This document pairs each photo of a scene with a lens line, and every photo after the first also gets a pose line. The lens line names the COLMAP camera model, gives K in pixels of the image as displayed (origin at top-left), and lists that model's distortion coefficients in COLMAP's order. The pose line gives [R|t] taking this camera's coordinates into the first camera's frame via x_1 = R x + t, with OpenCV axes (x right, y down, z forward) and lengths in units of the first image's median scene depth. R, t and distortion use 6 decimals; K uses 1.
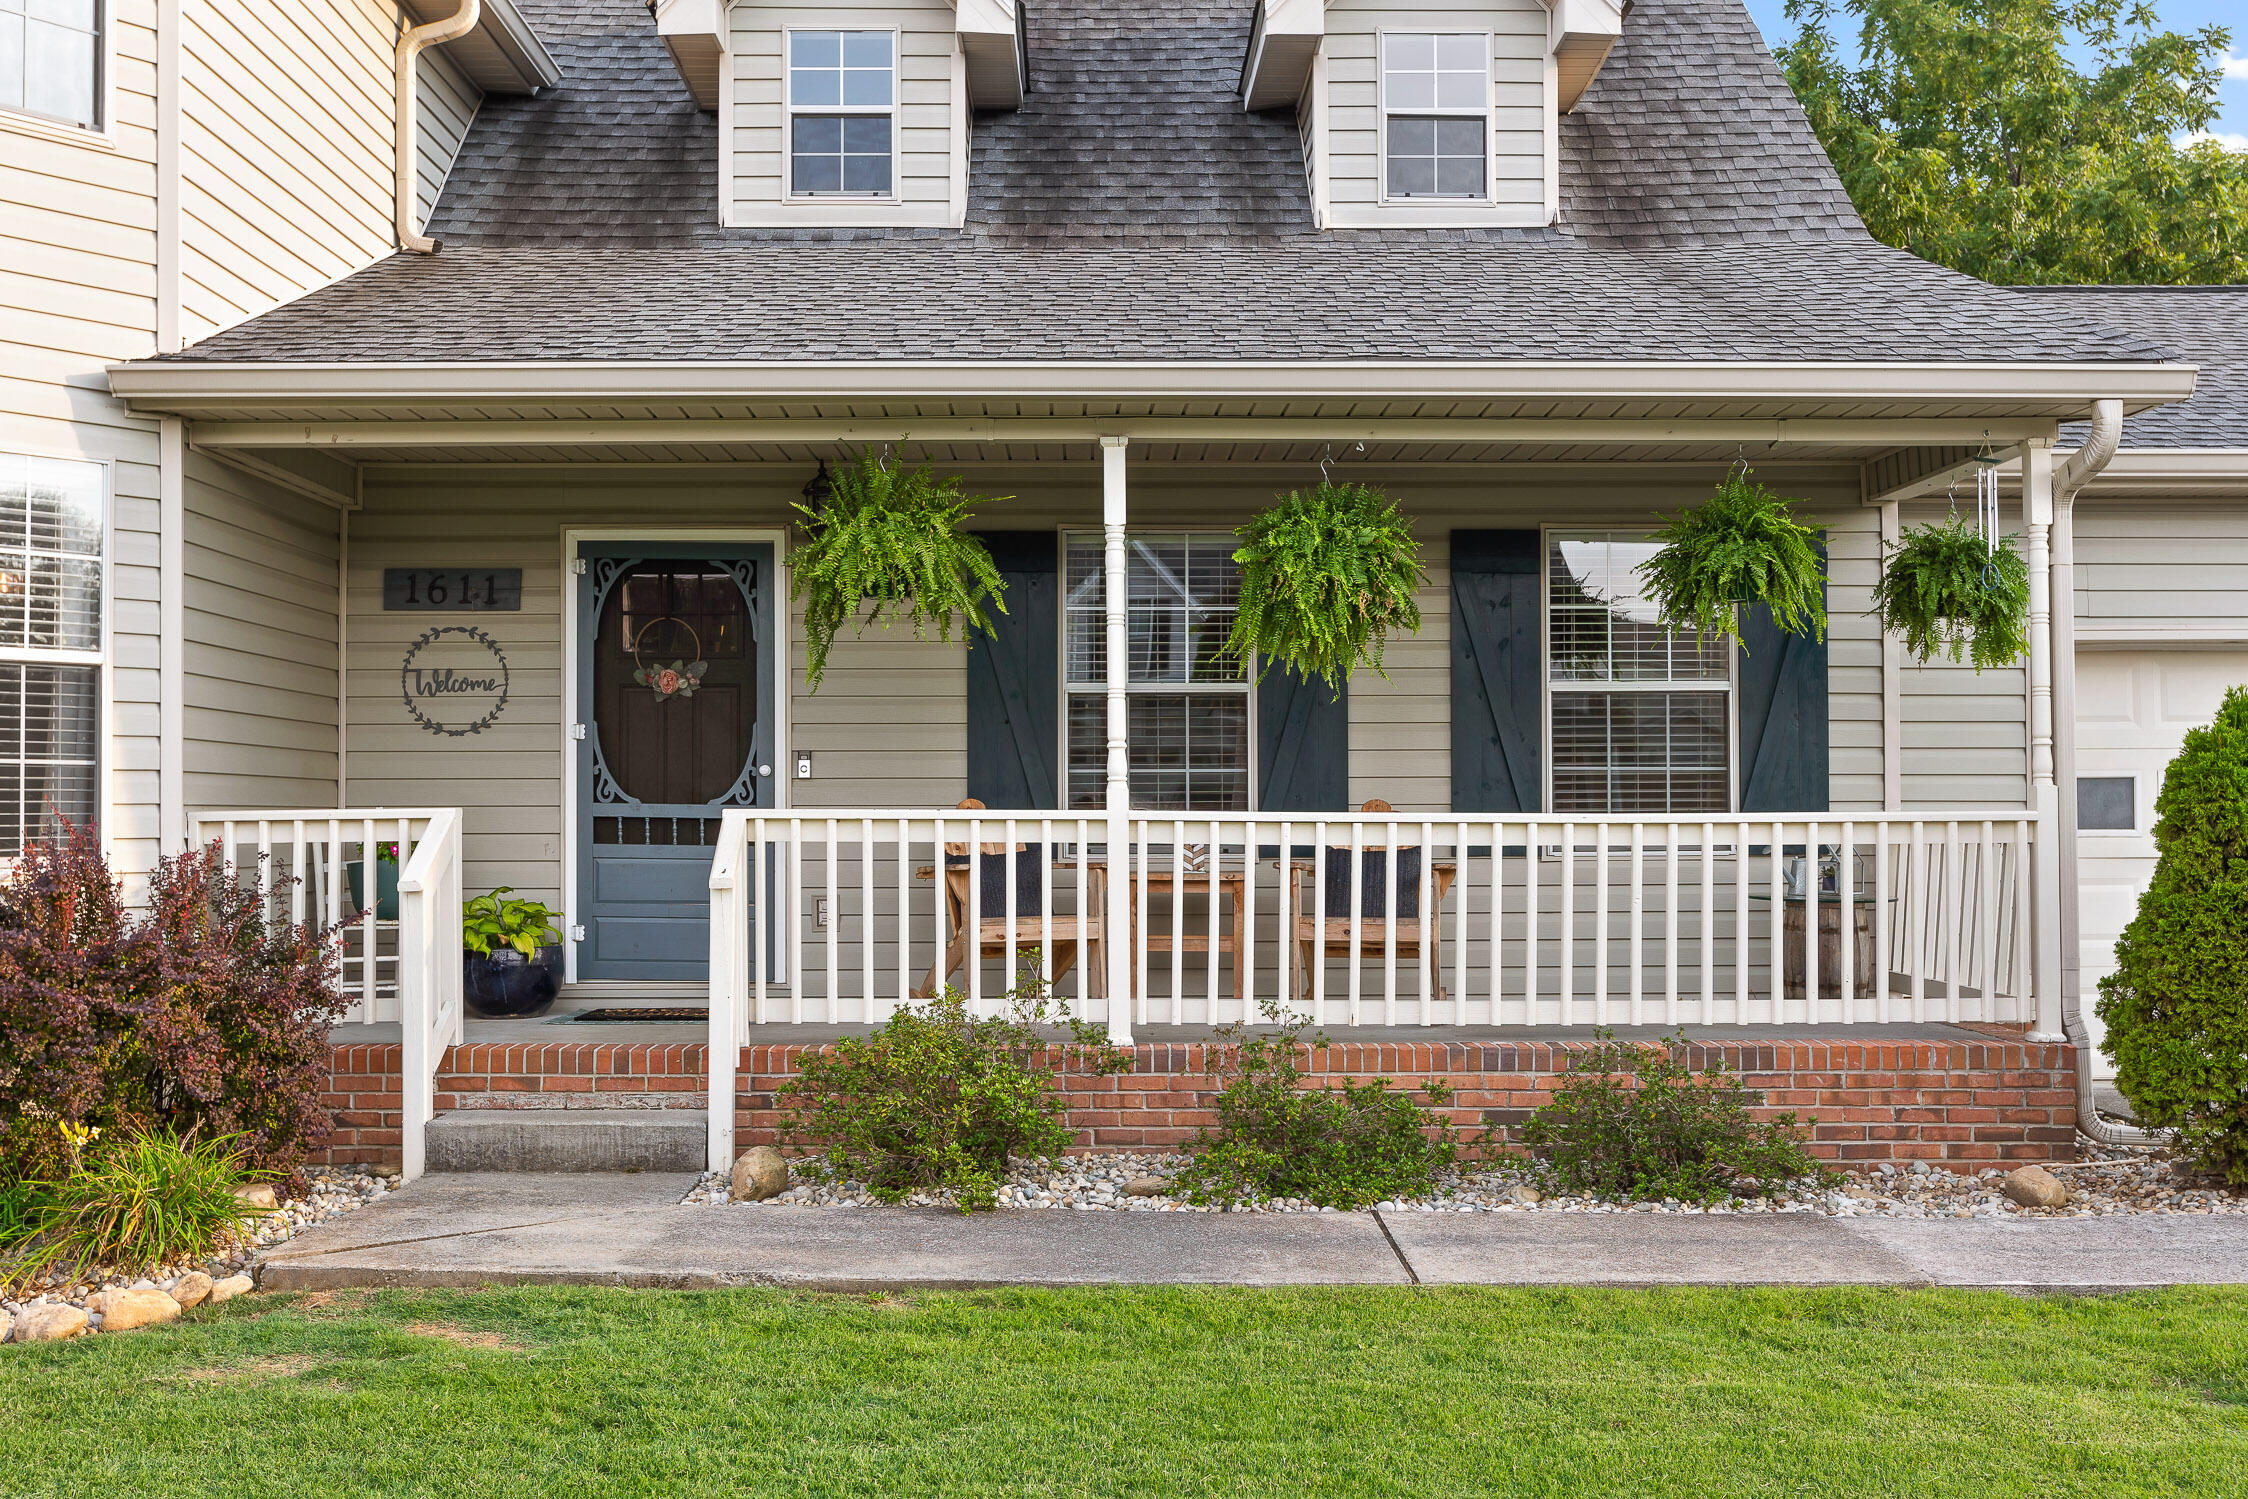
lens RADIAL K [[2062.8, 0, 1039.7], [0, 2062.8, 698.9], [0, 0, 1]] dist [-0.010210, 0.000000]
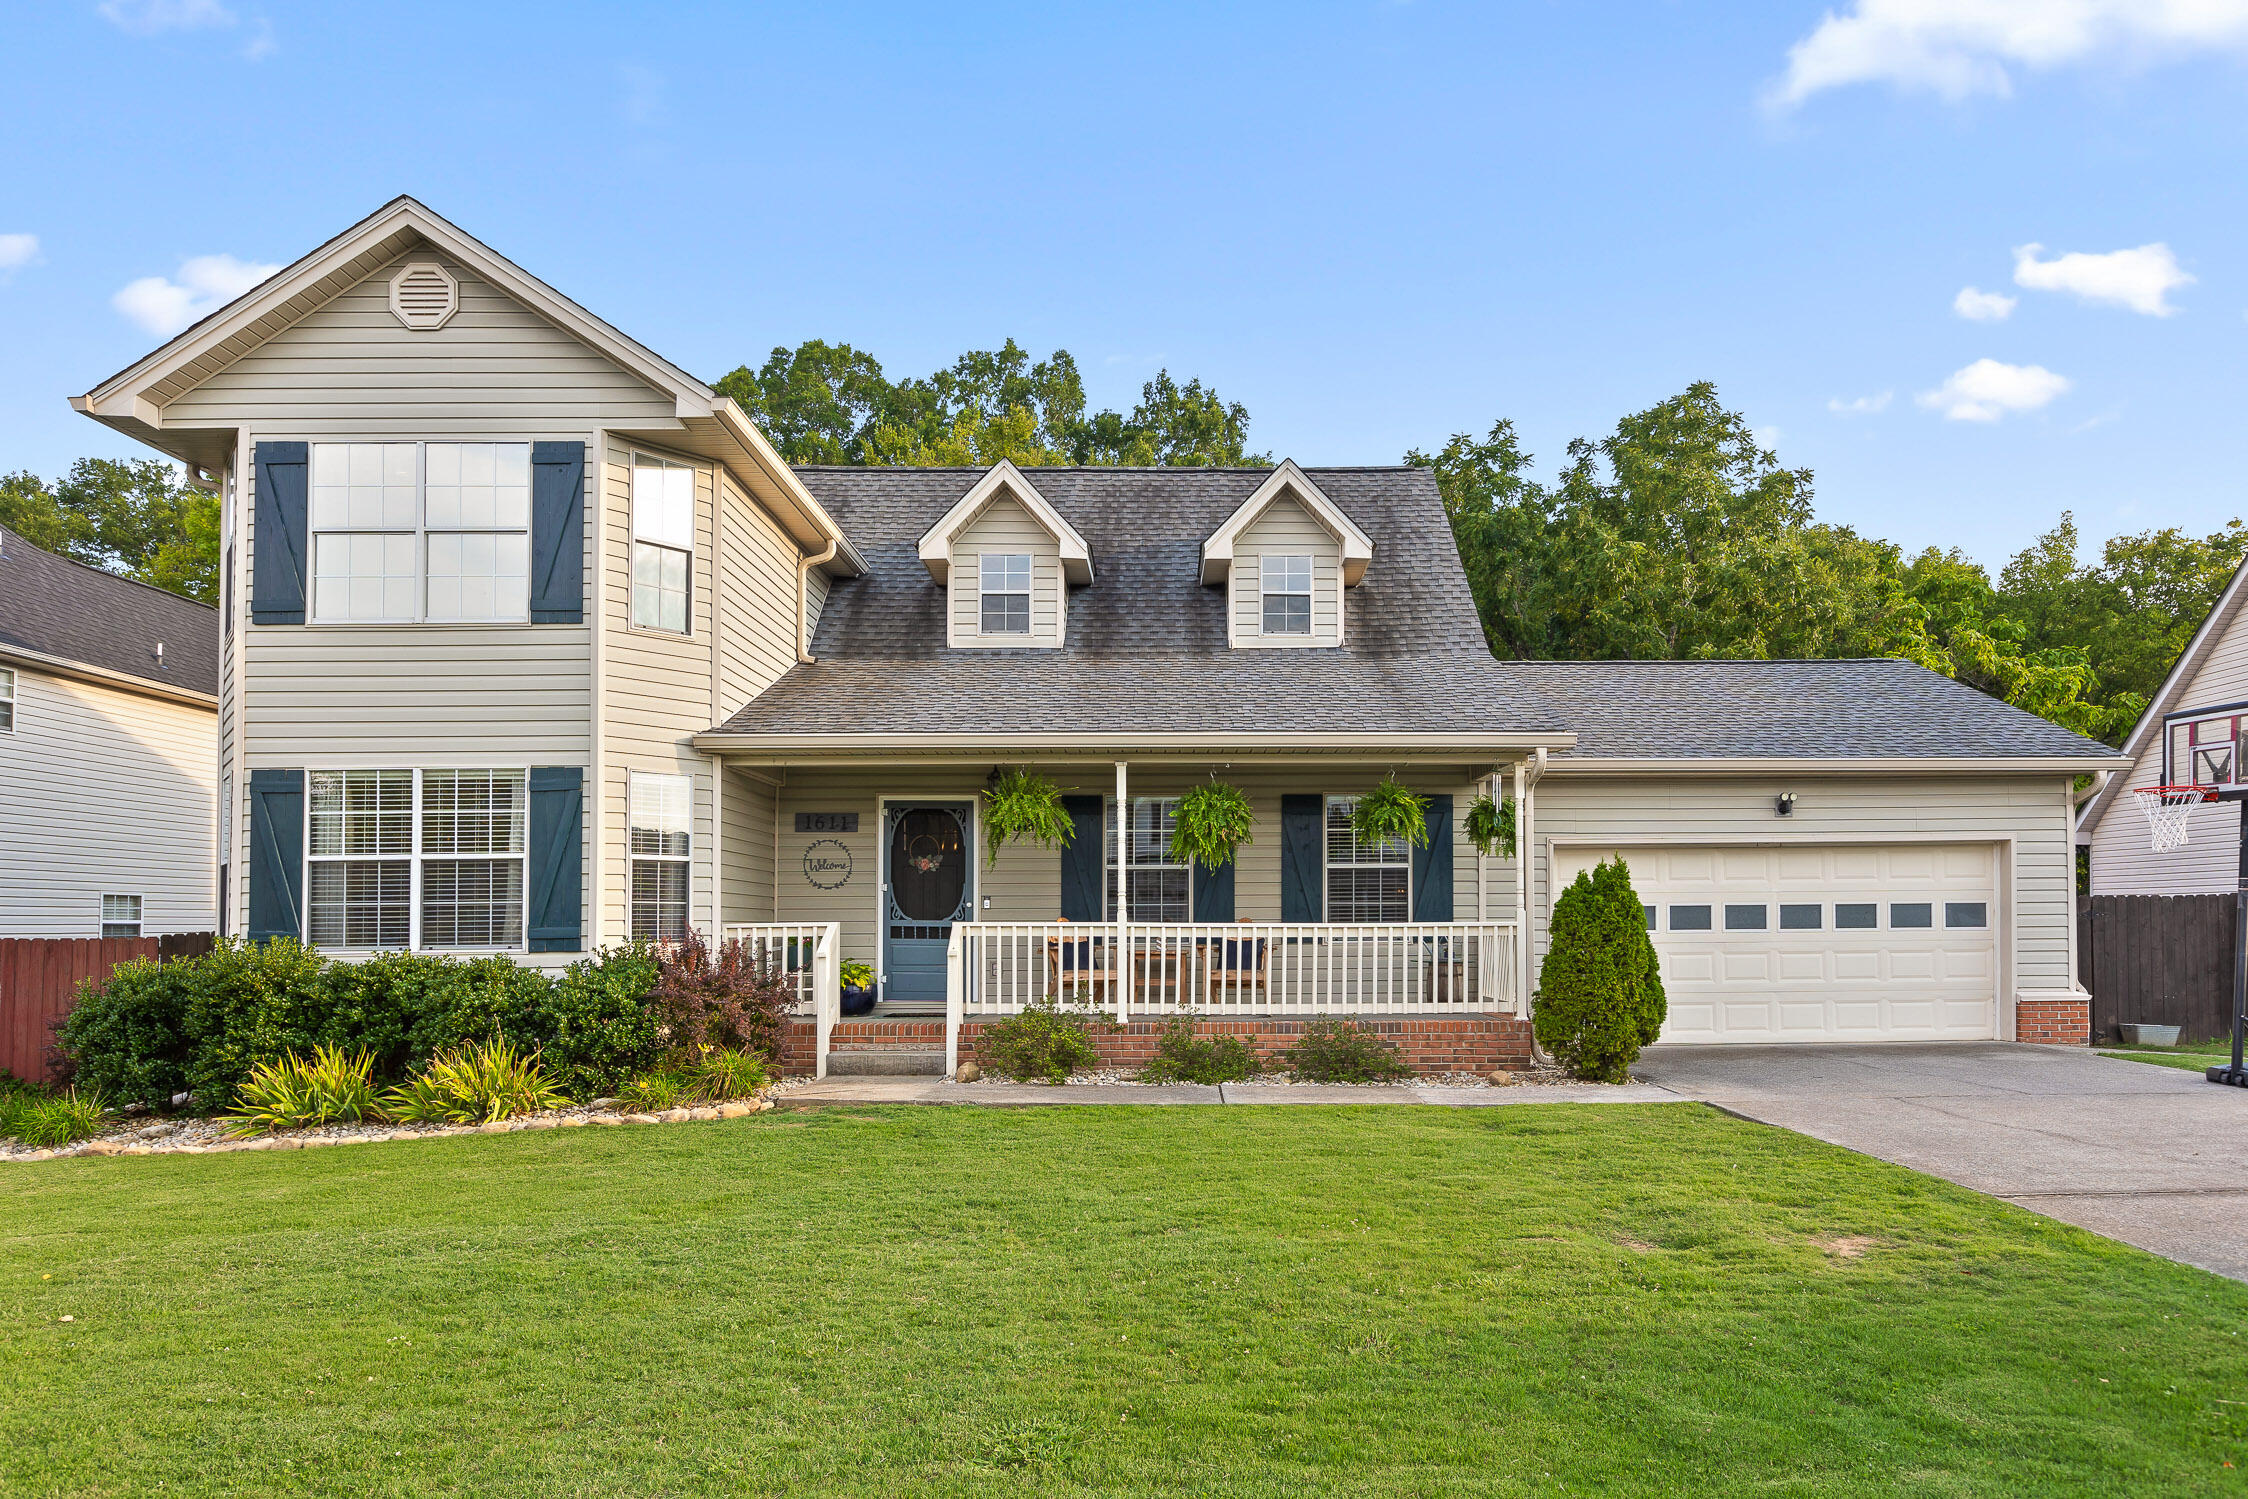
lens RADIAL K [[1328.0, 0, 1147.9], [0, 1328.0, 807.7], [0, 0, 1]] dist [-0.006017, 0.002724]
pose [[0.999973, -0.002100, 0.007017, 0.048692], [0.002346, 0.999378, -0.035175, -0.019277], [-0.006939, 0.035191, 0.999357, -0.432585]]
